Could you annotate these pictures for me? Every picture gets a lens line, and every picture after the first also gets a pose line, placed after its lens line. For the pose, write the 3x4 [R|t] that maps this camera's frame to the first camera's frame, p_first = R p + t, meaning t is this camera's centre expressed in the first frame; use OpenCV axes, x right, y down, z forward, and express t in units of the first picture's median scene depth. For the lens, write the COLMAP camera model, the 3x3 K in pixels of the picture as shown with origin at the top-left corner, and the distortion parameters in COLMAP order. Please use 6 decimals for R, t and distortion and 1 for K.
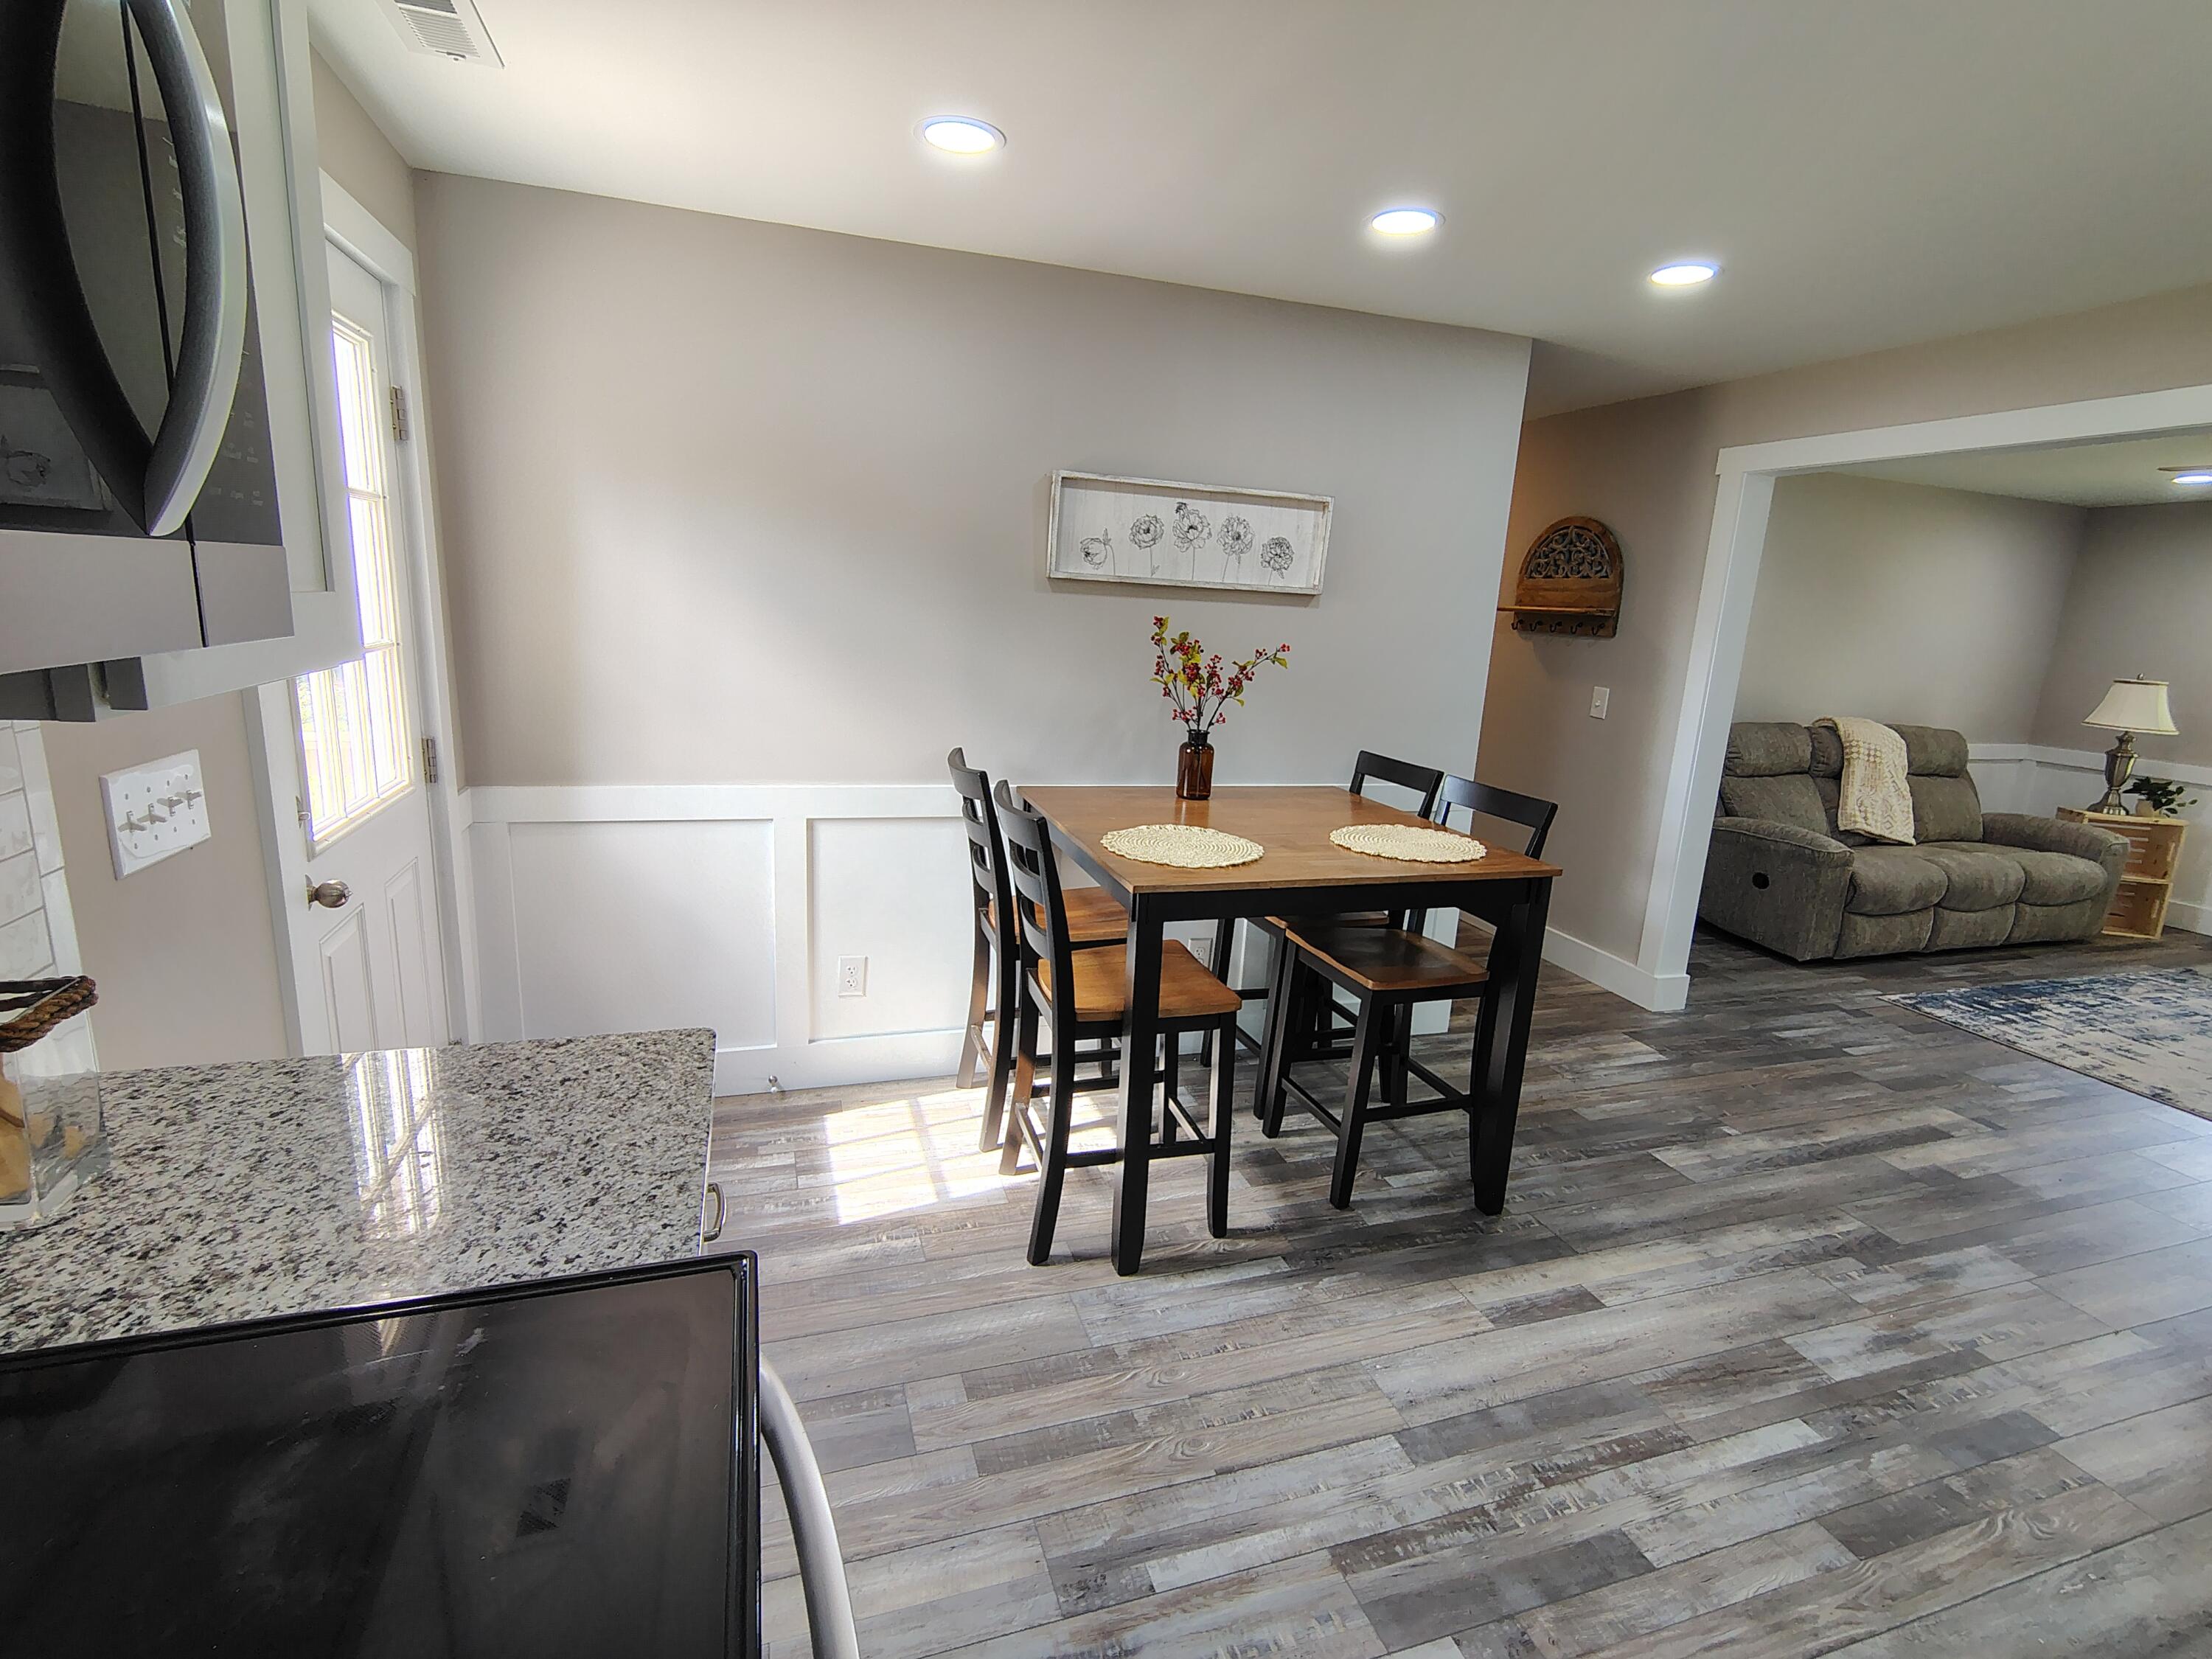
lens RADIAL K [[1034.9, 0, 1104.9], [0, 1034.9, 837.8], [0, 0, 1]] dist [-0.008179, 0.007370]
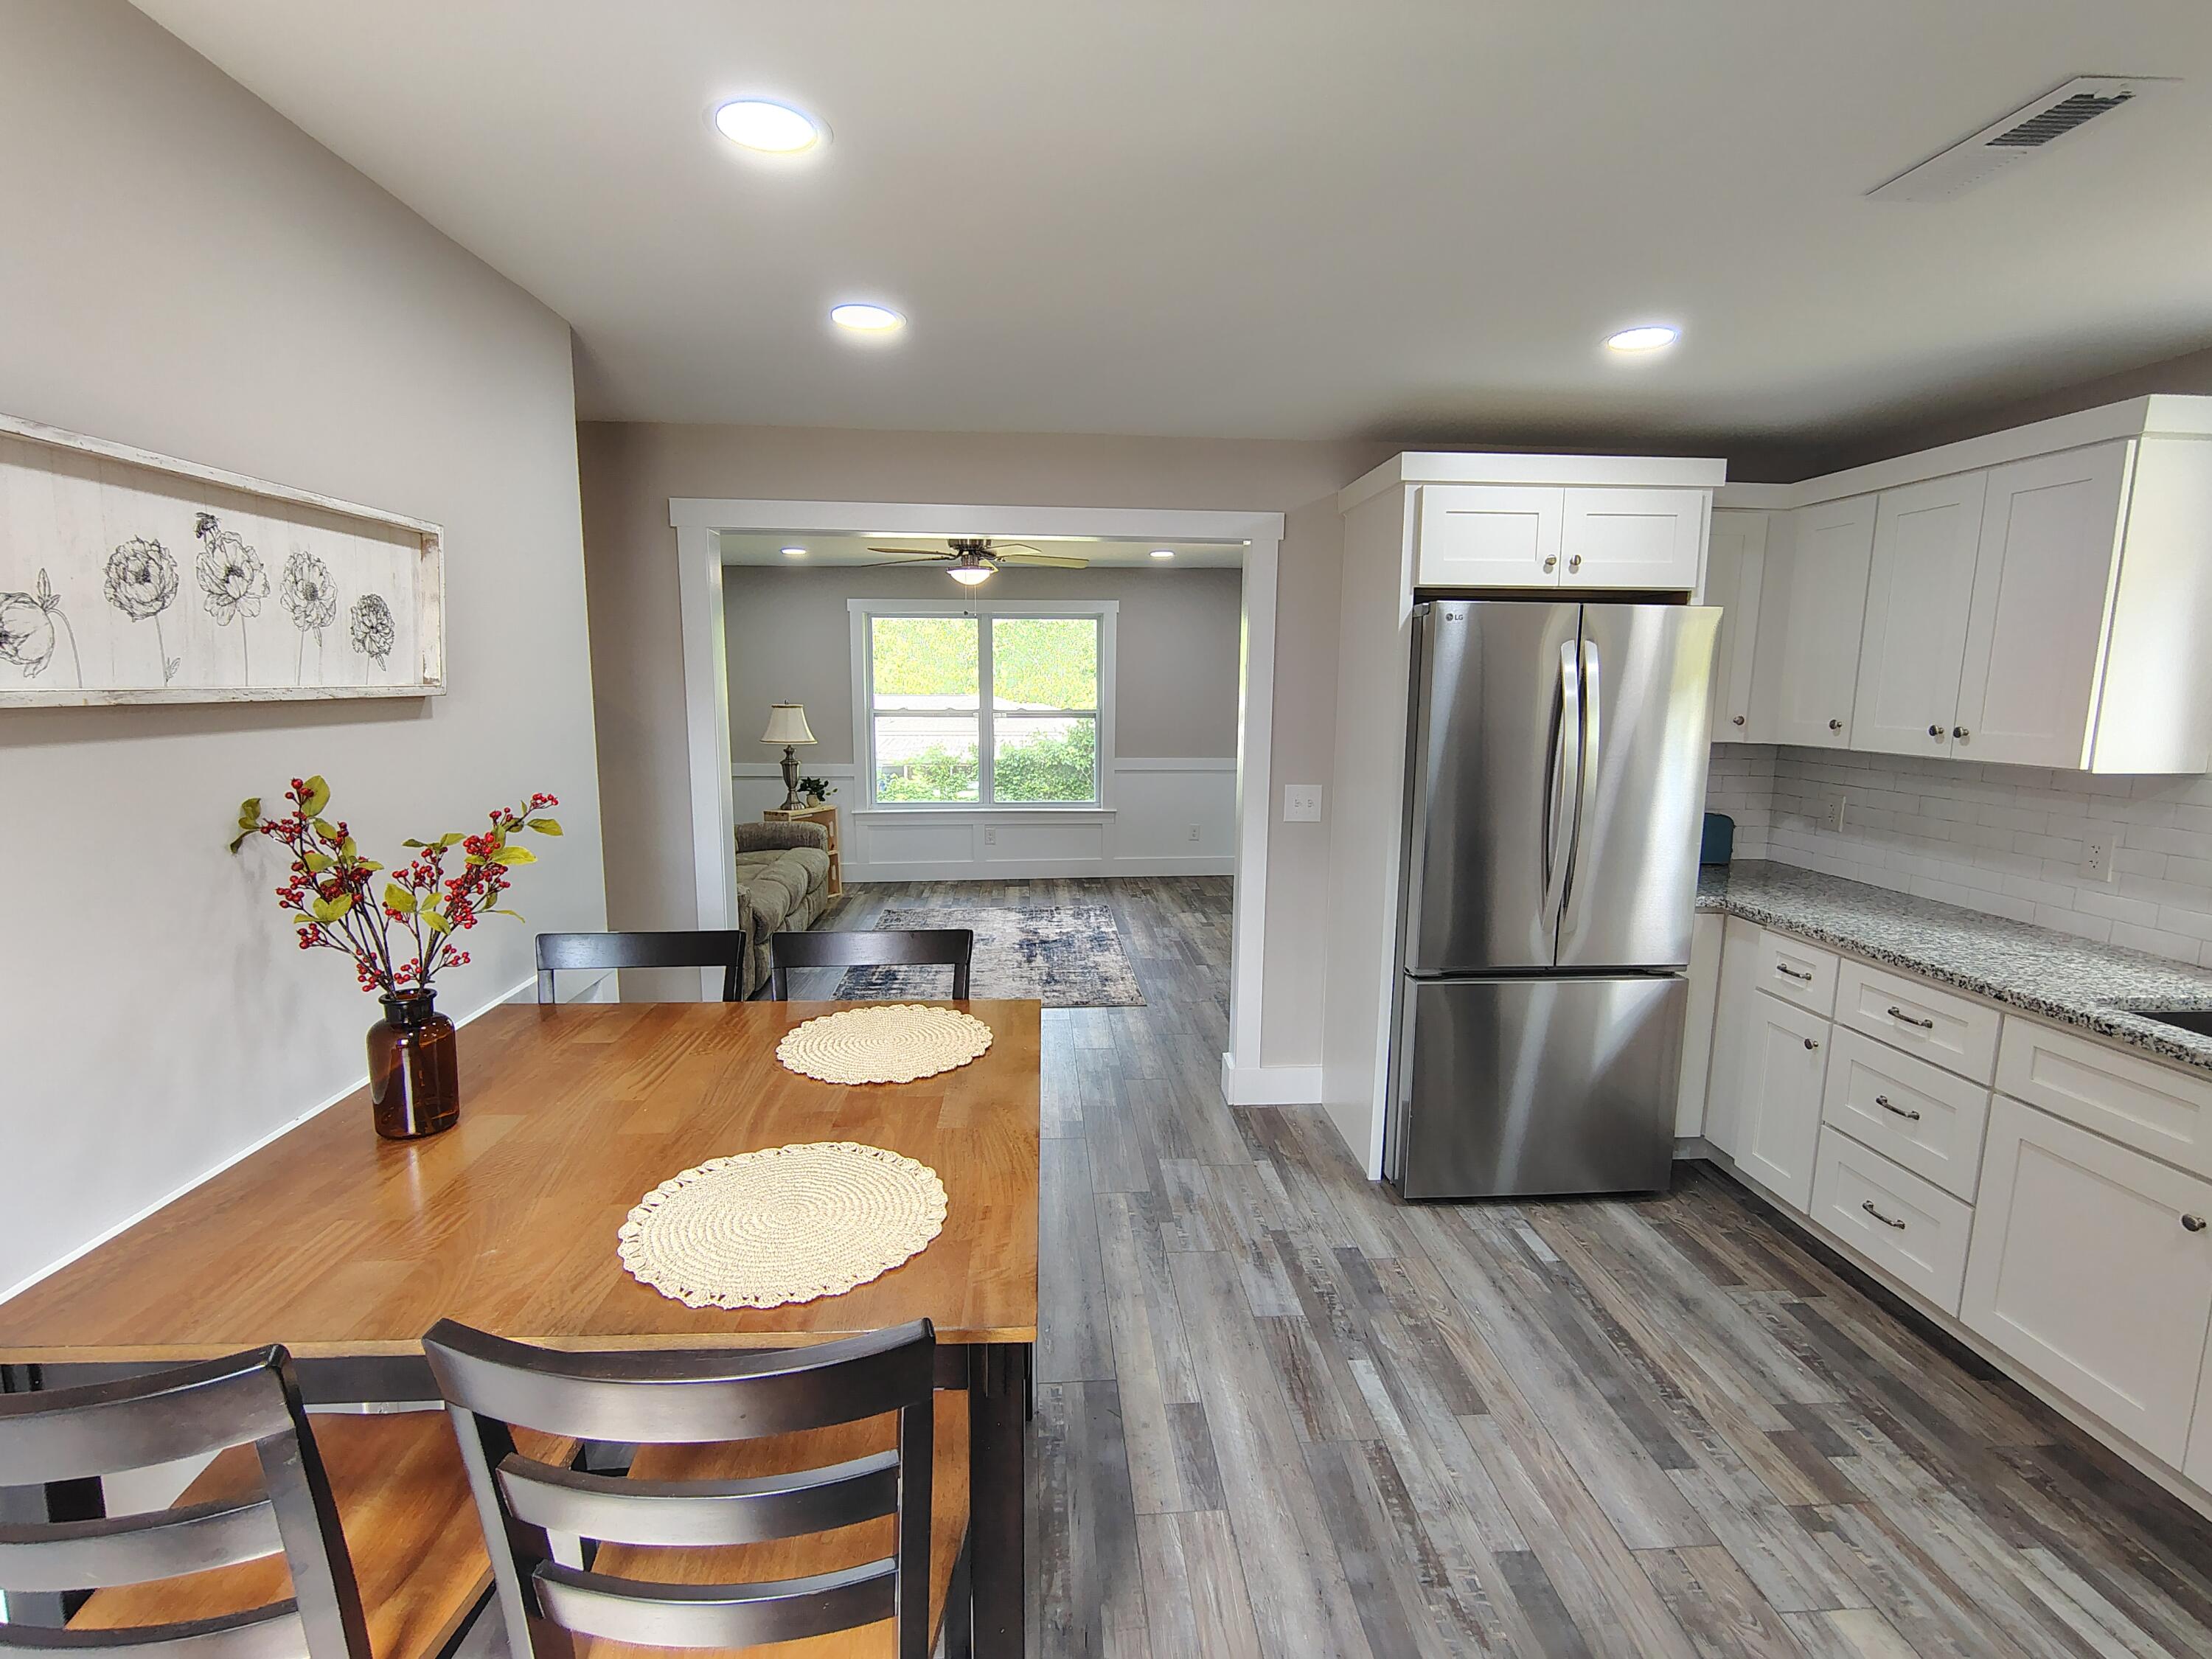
lens RADIAL K [[1034.9, 0, 1104.9], [0, 1034.9, 837.8], [0, 0, 1]] dist [-0.008179, 0.007370]
pose [[0.244592, -0.202258, 0.948297, -0.267327], [0.223801, 0.963371, 0.147749, -0.170288], [-0.943445, 0.176092, 0.280898, 0.537951]]
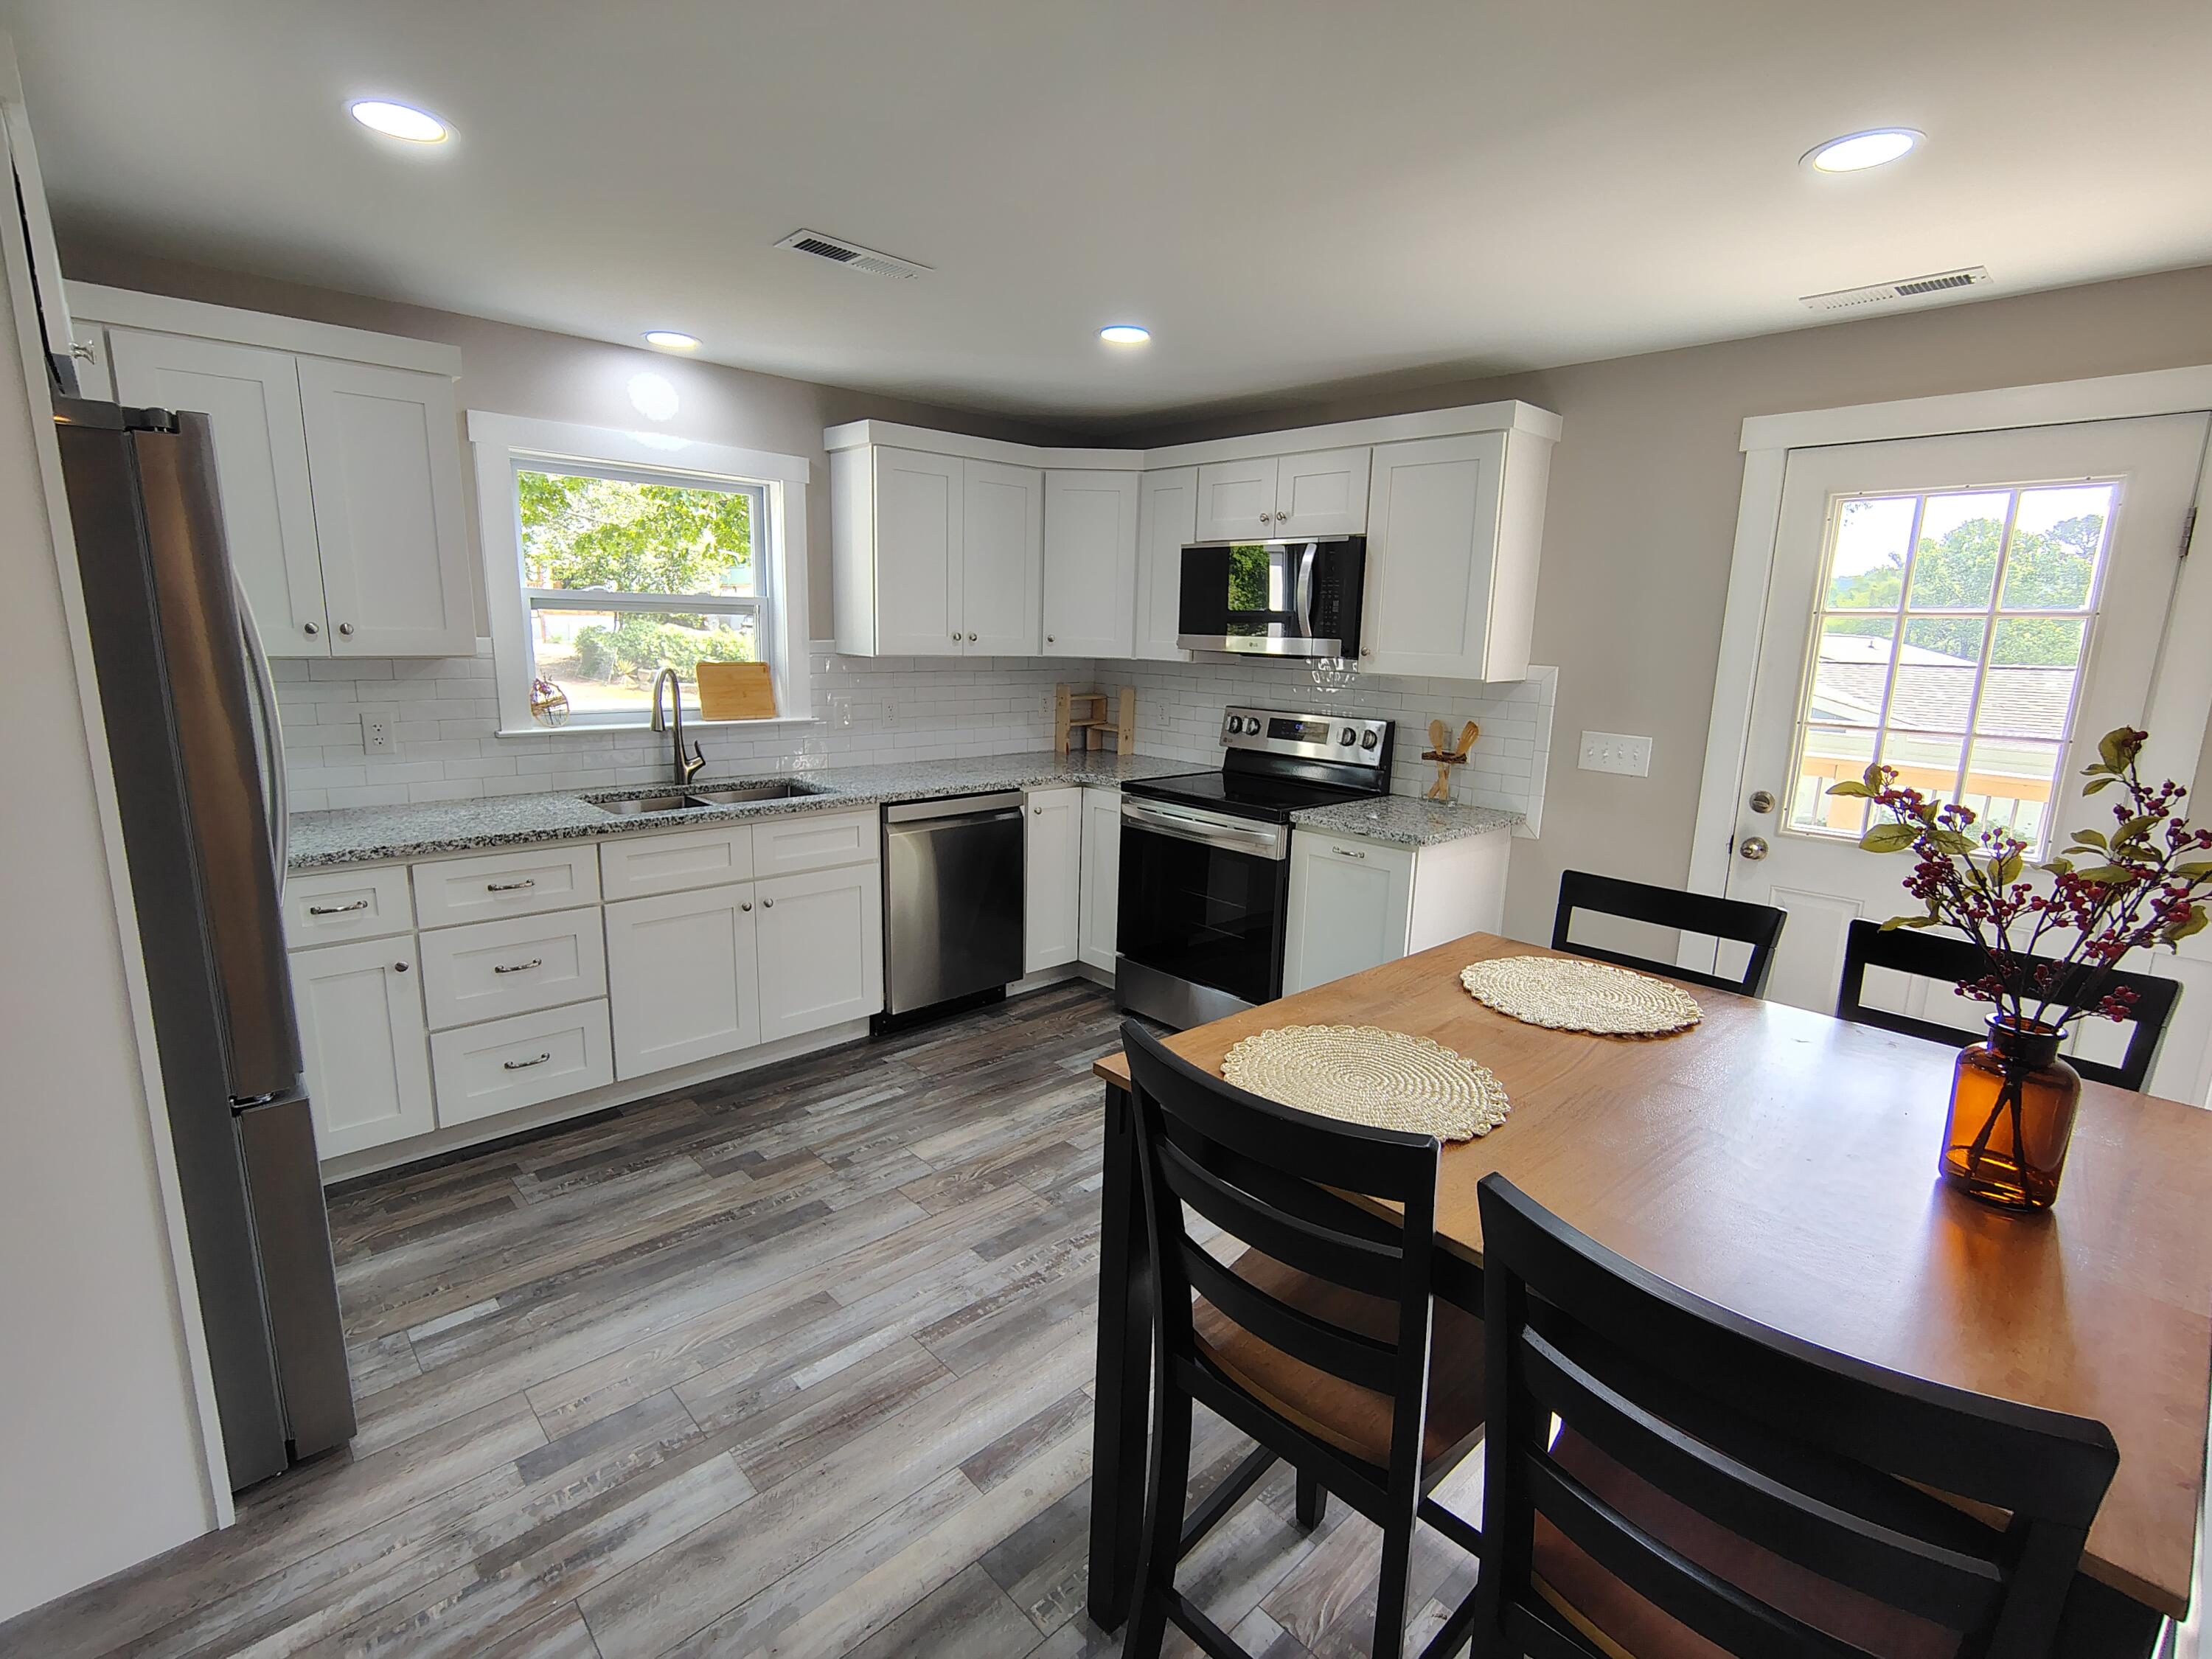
lens RADIAL K [[1034.9, 0, 1104.9], [0, 1034.9, 837.8], [0, 0, 1]] dist [-0.008179, 0.007370]
pose [[-0.906322, 0.007016, -0.422529, 0.541738], [-0.168812, 0.910608, 0.377221, -0.244822], [0.387405, 0.413212, -0.824120, 1.134578]]
